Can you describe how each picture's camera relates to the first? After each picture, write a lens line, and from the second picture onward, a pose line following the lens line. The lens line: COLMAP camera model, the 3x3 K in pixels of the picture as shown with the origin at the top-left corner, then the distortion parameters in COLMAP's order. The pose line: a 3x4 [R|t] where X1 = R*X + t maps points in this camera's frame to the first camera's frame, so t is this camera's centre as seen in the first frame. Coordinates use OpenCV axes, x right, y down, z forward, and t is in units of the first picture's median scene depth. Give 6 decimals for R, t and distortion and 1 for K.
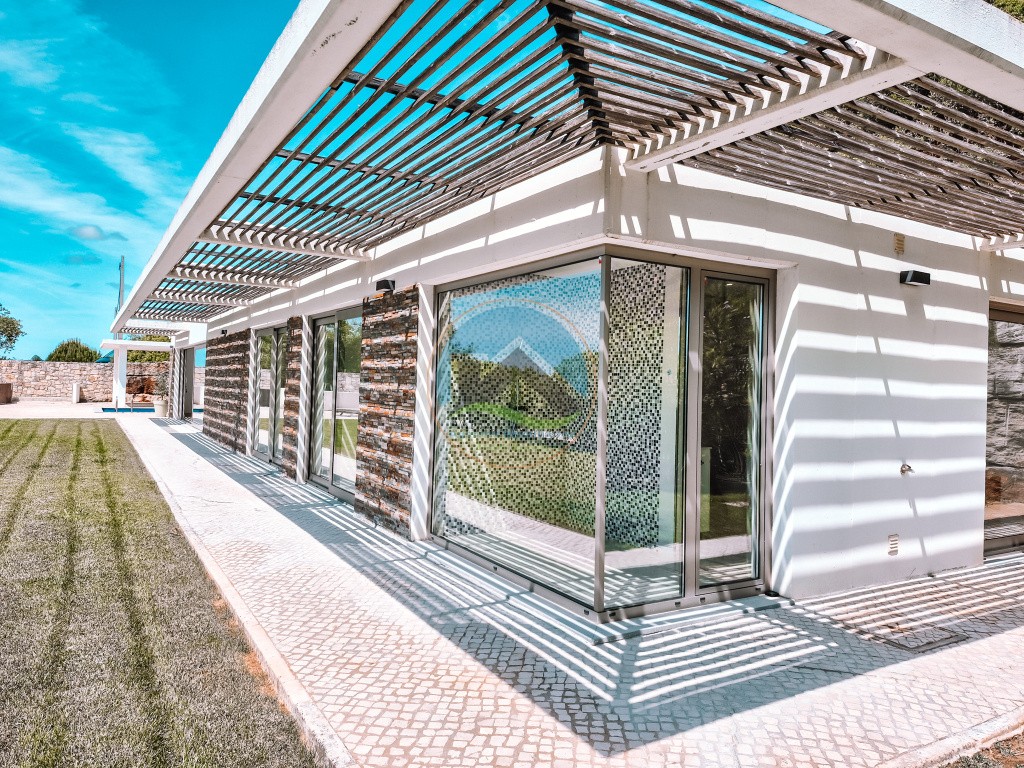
lens RADIAL K [[713.2, 0, 514.4], [0, 713.2, 371.0], [0, 0, 1]] dist [0.110676, -0.144776]
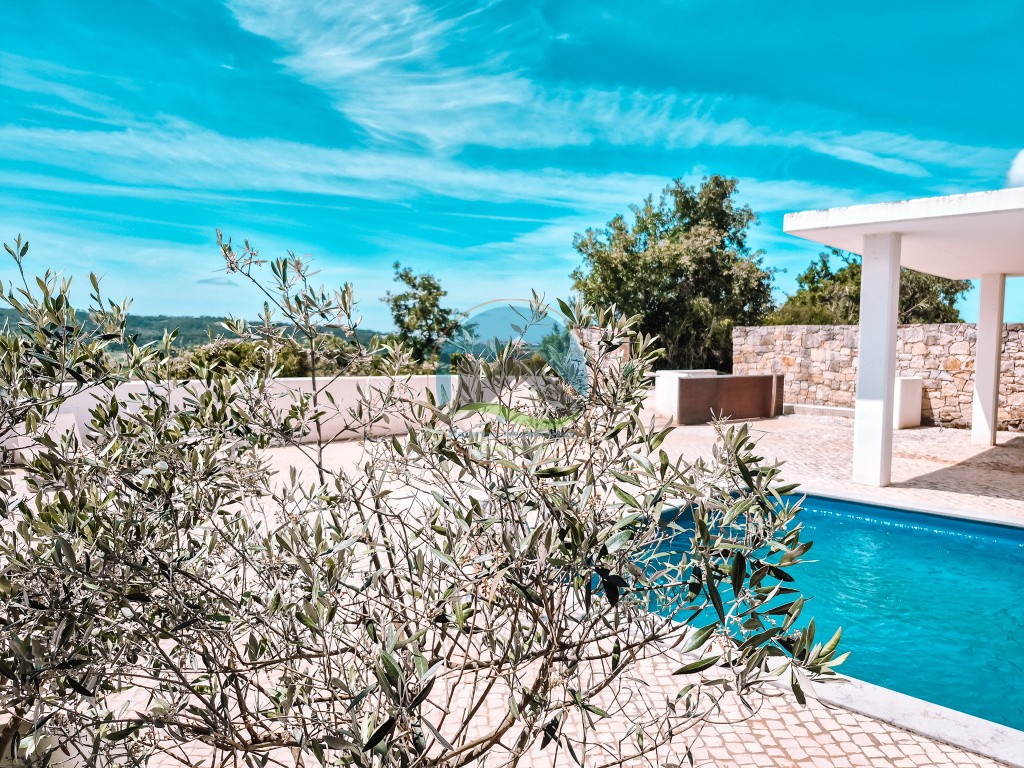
lens RADIAL K [[693.7, 0, 552.1], [0, 693.7, 396.3], [0, 0, 1]] dist [0.048502, -0.005979]
pose [[0.276718, 0.043052, -0.959986, -1.916132], [0.012130, 0.998760, 0.048287, 0.043660], [0.960874, -0.025006, 0.275853, 4.670939]]
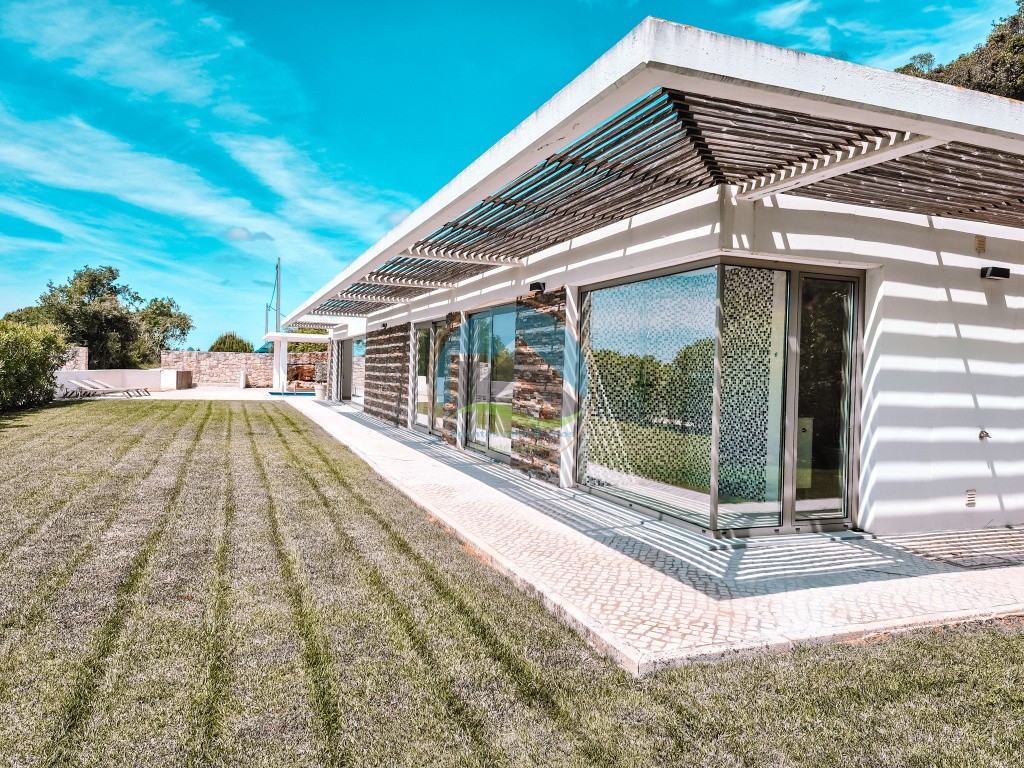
lens RADIAL K [[709.3, 0, 507.9], [0, 709.3, 378.7], [0, 0, 1]] dist [0.113819, -0.142468]
pose [[0.985940, 0.002882, -0.167073, -0.026671], [0.001282, 0.999691, 0.024808, 0.011589], [0.167093, -0.024673, 0.985632, -0.265295]]
